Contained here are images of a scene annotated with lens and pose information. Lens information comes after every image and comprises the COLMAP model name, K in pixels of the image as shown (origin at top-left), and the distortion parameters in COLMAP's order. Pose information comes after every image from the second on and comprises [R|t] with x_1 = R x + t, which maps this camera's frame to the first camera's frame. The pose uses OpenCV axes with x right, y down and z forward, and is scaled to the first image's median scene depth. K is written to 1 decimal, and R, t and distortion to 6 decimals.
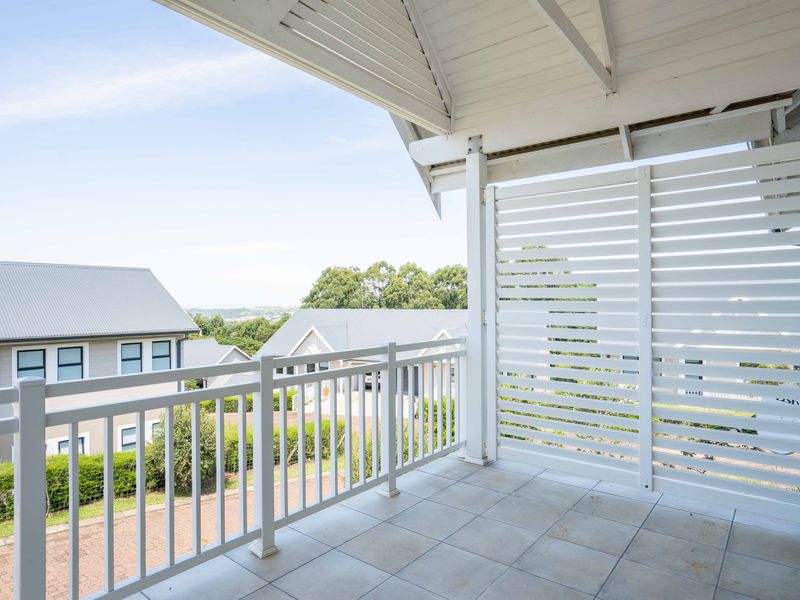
lens RADIAL K [[490.7, 0, 398.4], [0, 490.7, 297.4], [0, 0, 1]] dist [0.000235, -0.000087]
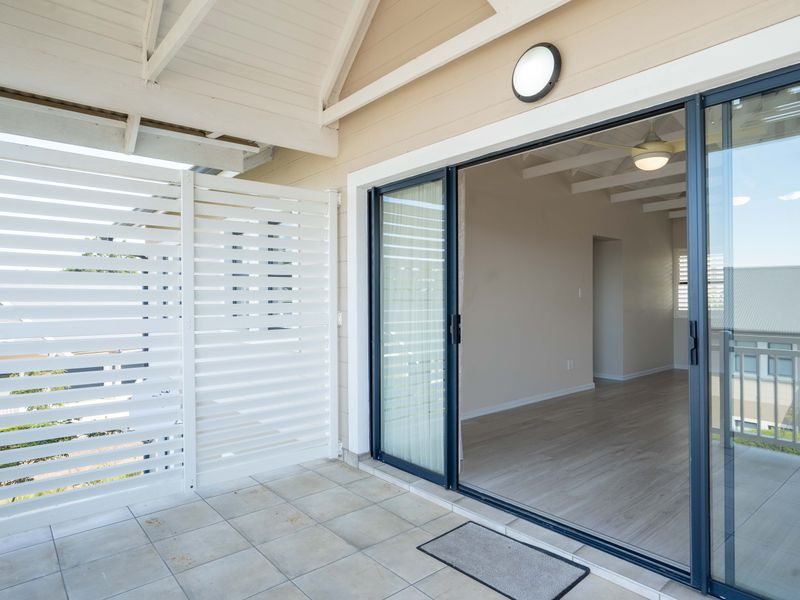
lens RADIAL K [[490.7, 0, 403.2], [0, 490.7, 304.1], [0, 0, 1]] dist [0.000235, -0.000087]
pose [[0.191335, -0.004072, 0.981516, -0.372482], [0.003774, 0.999987, 0.003413, 0.004684], [-0.981517, 0.003051, 0.191348, 0.345205]]
